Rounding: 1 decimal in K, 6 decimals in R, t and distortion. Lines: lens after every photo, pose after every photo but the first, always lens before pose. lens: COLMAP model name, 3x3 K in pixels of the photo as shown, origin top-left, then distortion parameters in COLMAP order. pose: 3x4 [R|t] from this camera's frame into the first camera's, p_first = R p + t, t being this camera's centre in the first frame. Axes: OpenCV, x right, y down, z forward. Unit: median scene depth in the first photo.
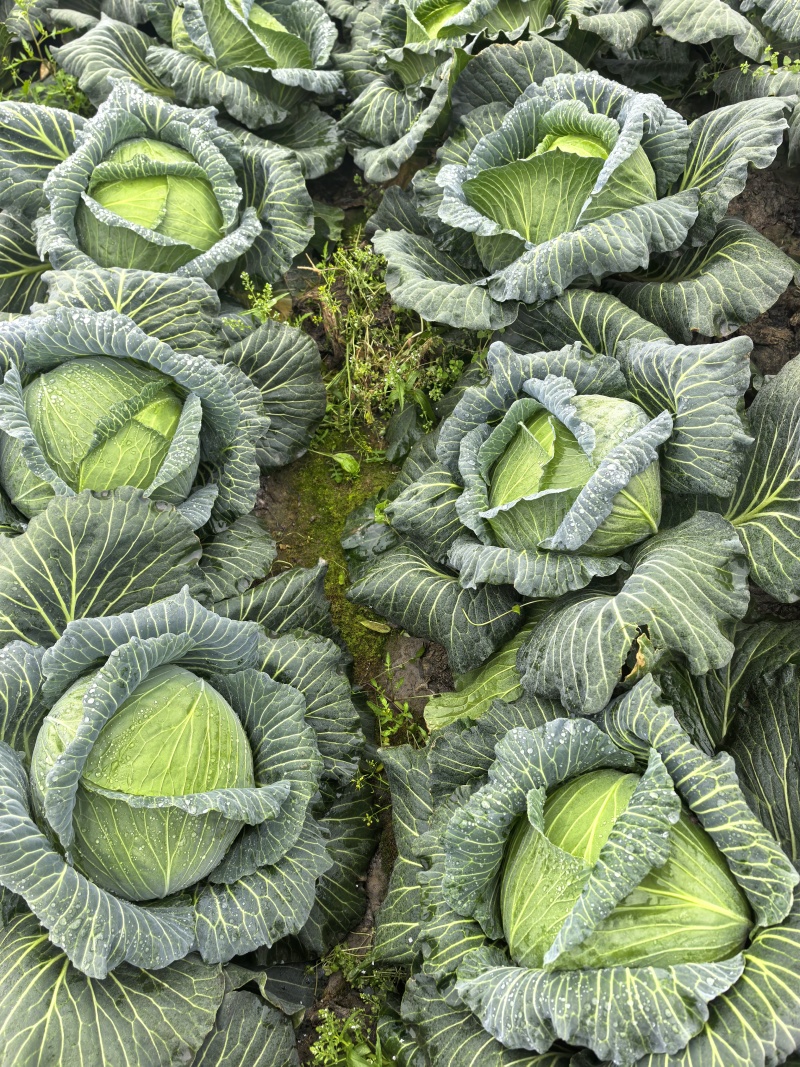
lens RADIAL K [[848.8, 0, 398.2], [0, 848.8, 536.5], [0, 0, 1]] dist [-0.003313, 0.042259]
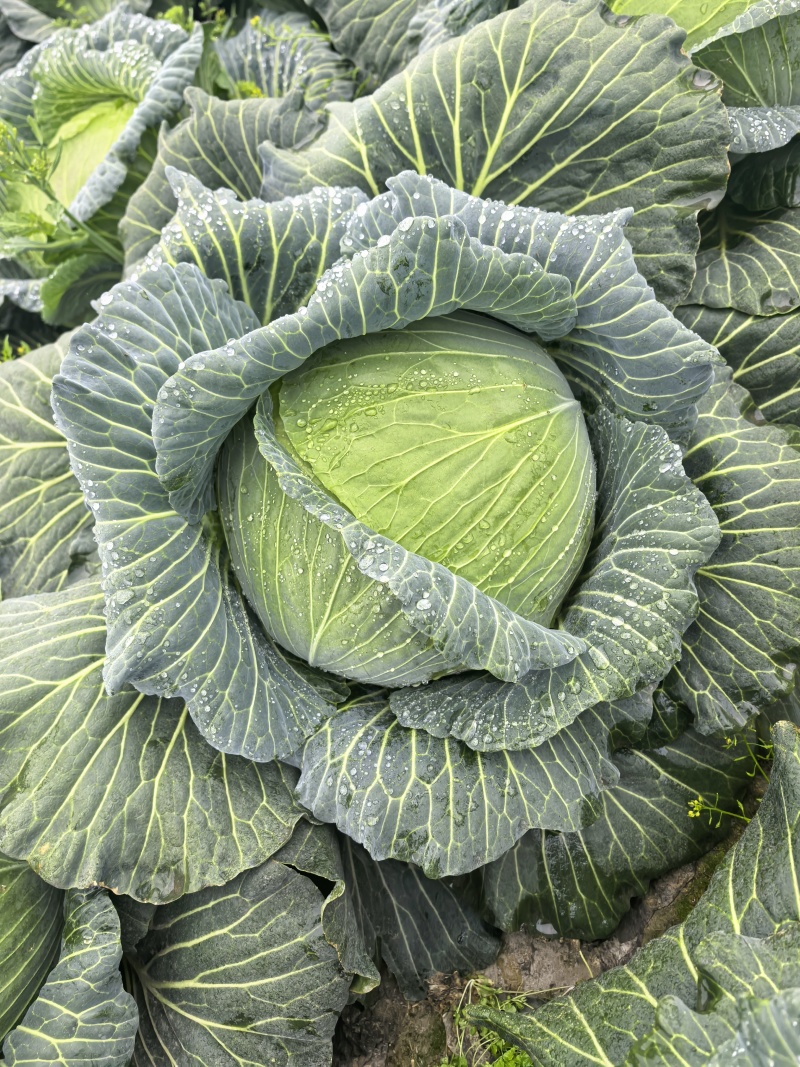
lens RADIAL K [[848.8, 0, 405.0], [0, 848.8, 543.2], [0, 0, 1]] dist [-0.003313, 0.042259]
pose [[0.636736, 0.547299, -0.543168, 0.043868], [-0.427650, 0.836810, 0.341855, 0.111812], [0.641625, 0.014614, 0.766879, 0.554816]]
